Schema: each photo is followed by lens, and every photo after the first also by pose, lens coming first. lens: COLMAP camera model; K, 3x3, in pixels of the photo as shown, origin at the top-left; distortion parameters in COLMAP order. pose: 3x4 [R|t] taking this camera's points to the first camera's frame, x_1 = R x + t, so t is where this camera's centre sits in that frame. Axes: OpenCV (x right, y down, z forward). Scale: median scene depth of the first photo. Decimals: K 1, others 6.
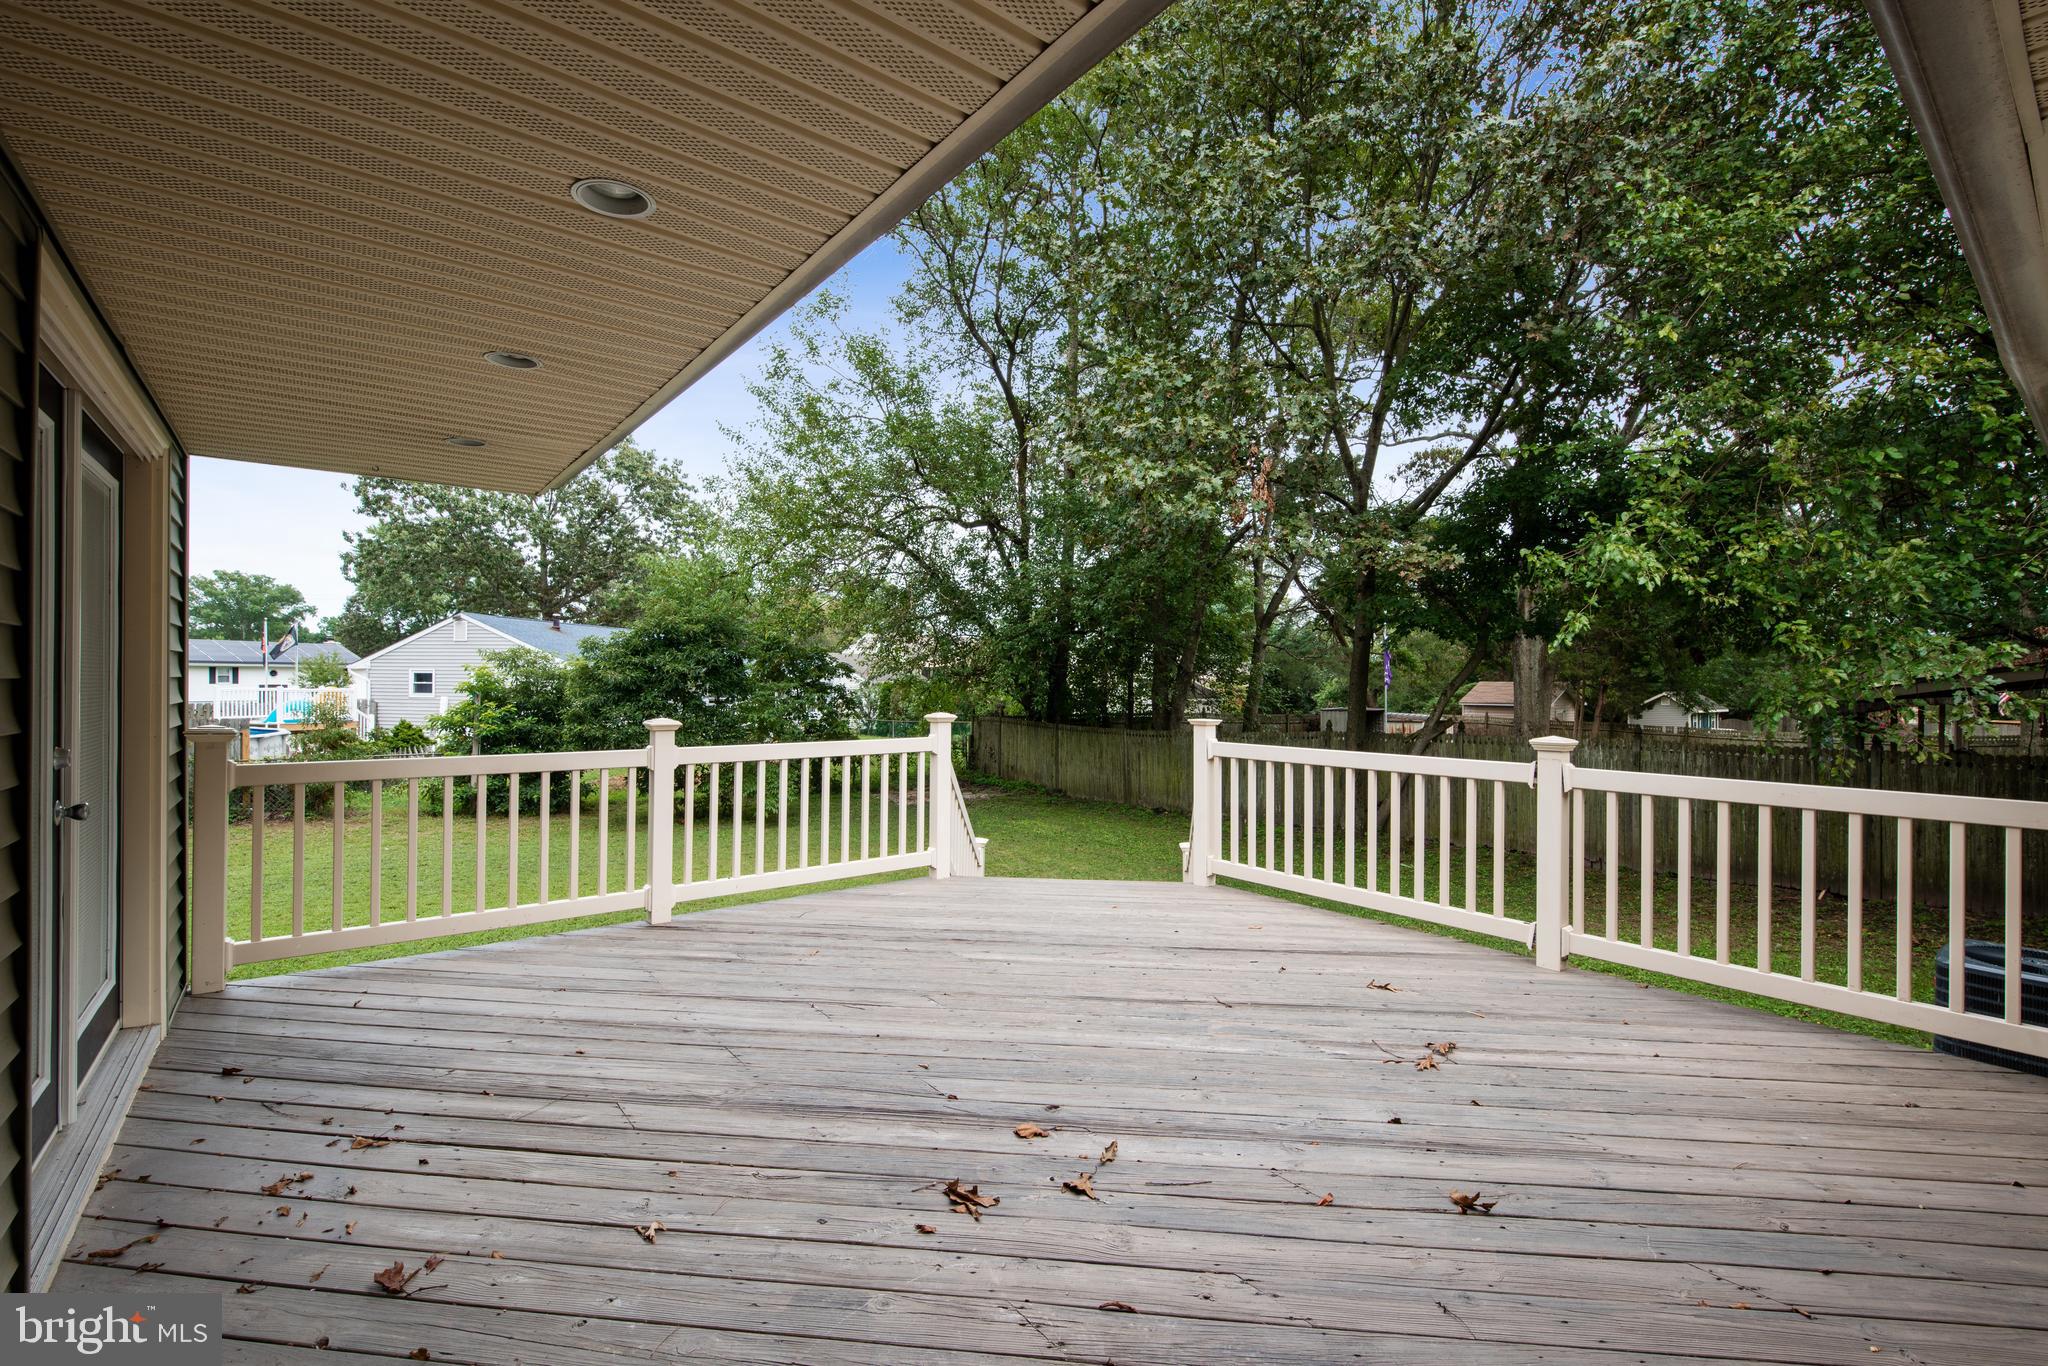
lens RADIAL K [[891.4, 0, 1039.5], [0, 891.4, 700.9], [0, 0, 1]] dist [0.014312, -0.000002]
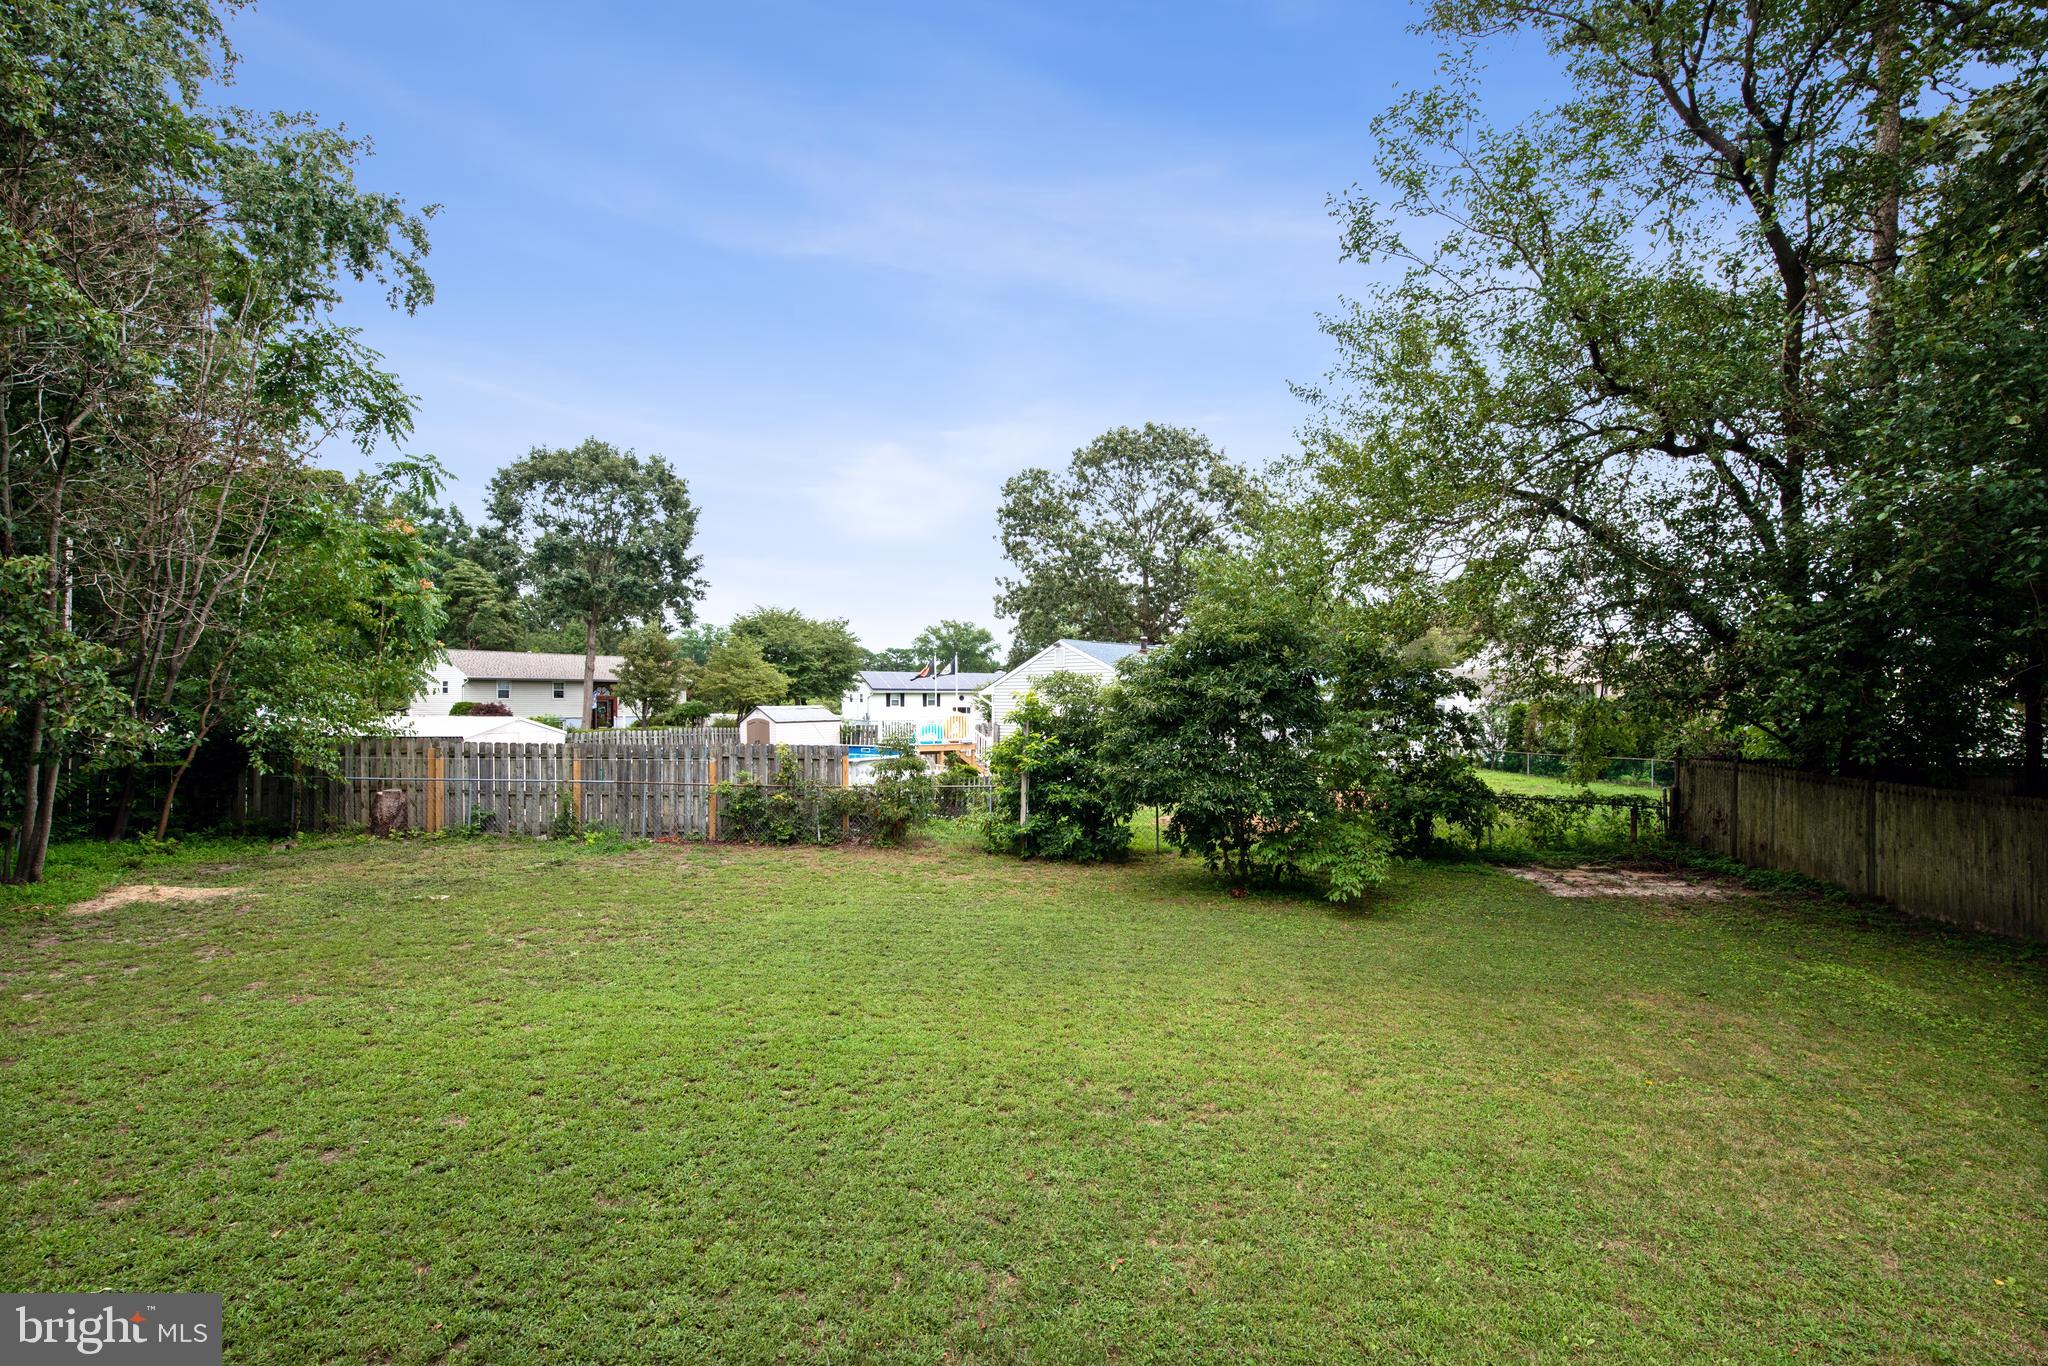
lens RADIAL K [[891.4, 0, 1039.5], [0, 891.4, 700.9], [0, 0, 1]] dist [0.014312, -0.000002]
pose [[0.794983, -0.006470, -0.606597, -0.049489], [-0.006586, 0.999792, -0.019296, -0.009604], [0.606596, 0.019335, 0.794775, 0.205665]]
